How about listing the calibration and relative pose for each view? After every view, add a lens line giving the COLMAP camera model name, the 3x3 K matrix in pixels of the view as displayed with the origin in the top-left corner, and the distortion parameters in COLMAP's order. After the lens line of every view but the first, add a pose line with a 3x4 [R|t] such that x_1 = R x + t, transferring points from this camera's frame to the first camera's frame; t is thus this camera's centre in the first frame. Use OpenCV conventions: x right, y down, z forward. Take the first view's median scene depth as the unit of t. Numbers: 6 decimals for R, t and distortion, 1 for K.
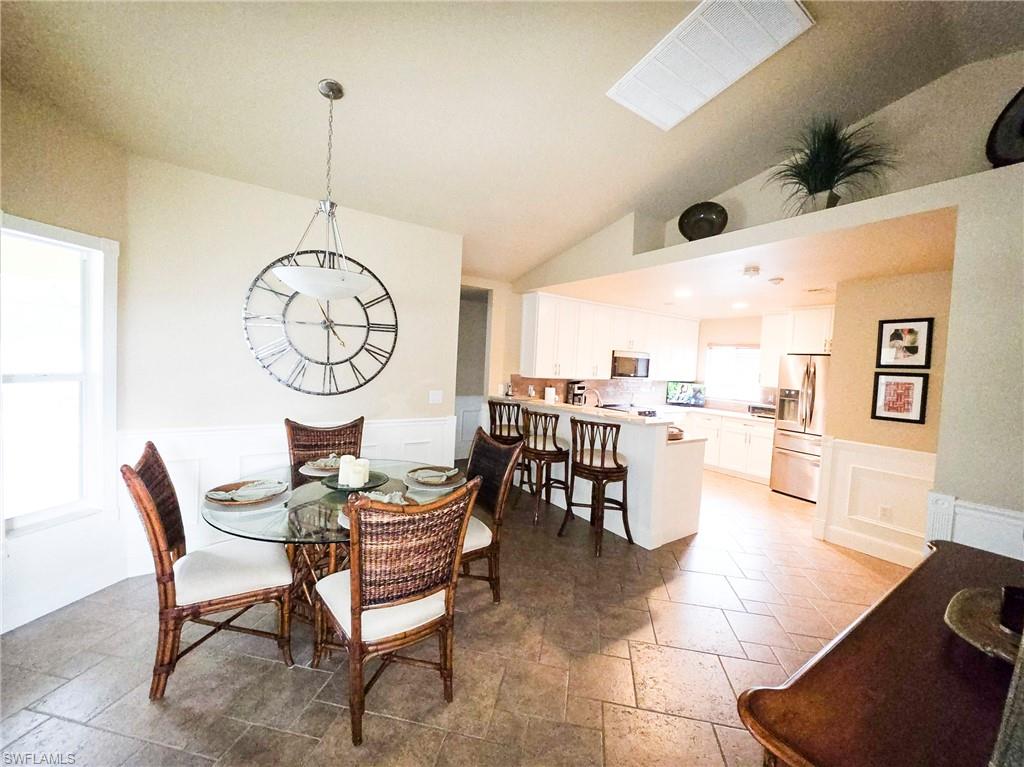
lens RADIAL K [[410.7, 0, 510.0], [0, 410.7, 381.5], [0, 0, 1]] dist [-0.013495, 0.003935]
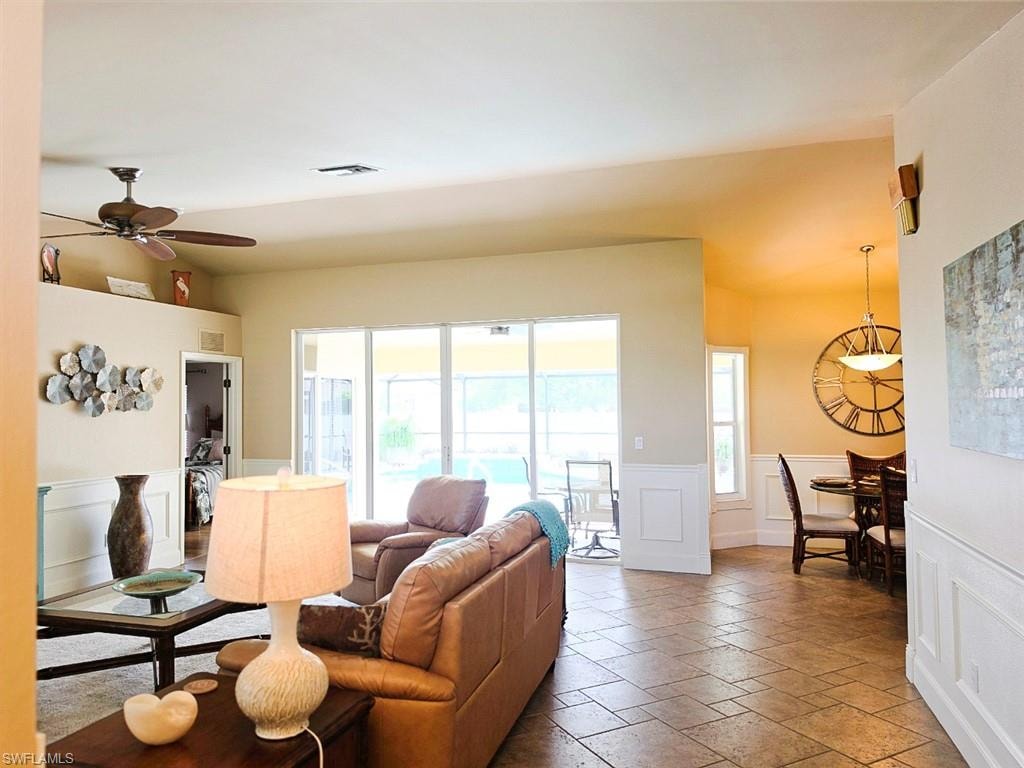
lens RADIAL K [[724.2, 0, 512.0], [0, 724.2, 371.0], [0, 0, 1]] dist [0.003421, 0.000303]
pose [[0.623962, -0.086530, -0.776649, 0.647873], [0.001207, 0.993956, -0.109771, 0.084625], [0.781454, 0.067556, 0.620295, -1.367086]]
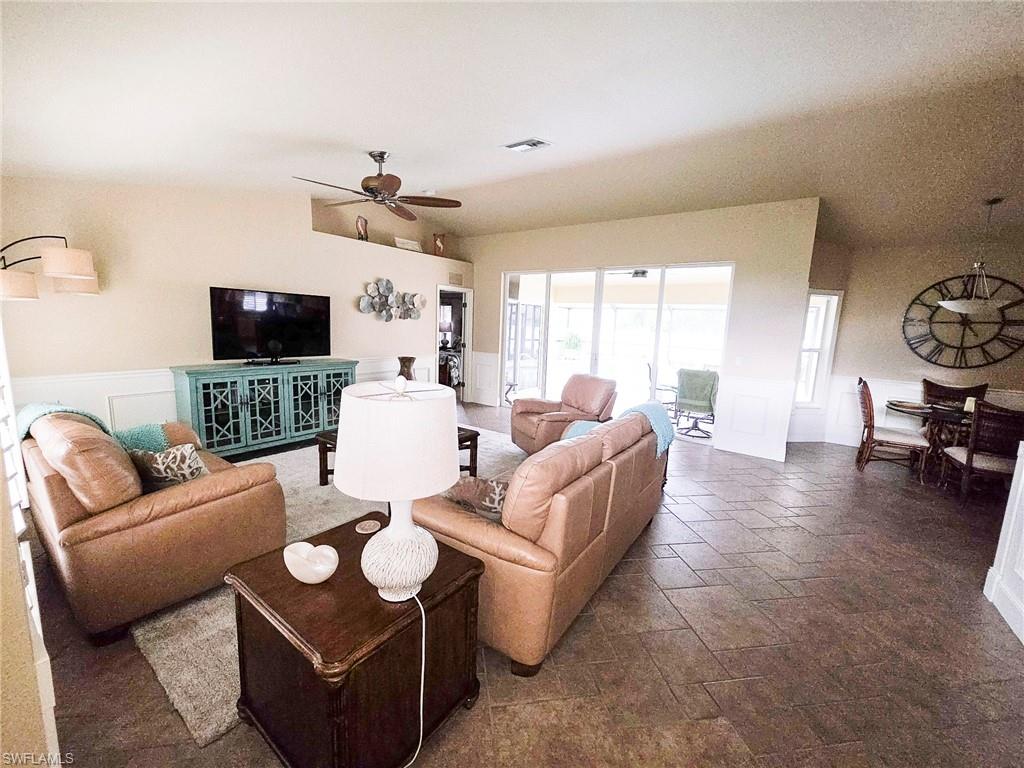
lens RADIAL K [[410.7, 0, 510.0], [0, 410.7, 382.0], [0, 0, 1]] dist [-0.013495, 0.003935]
pose [[0.344361, 0.108110, -0.932592, 0.425587], [-0.066459, 0.993663, 0.090650, 0.059865], [0.936482, 0.030763, 0.349364, -1.158058]]
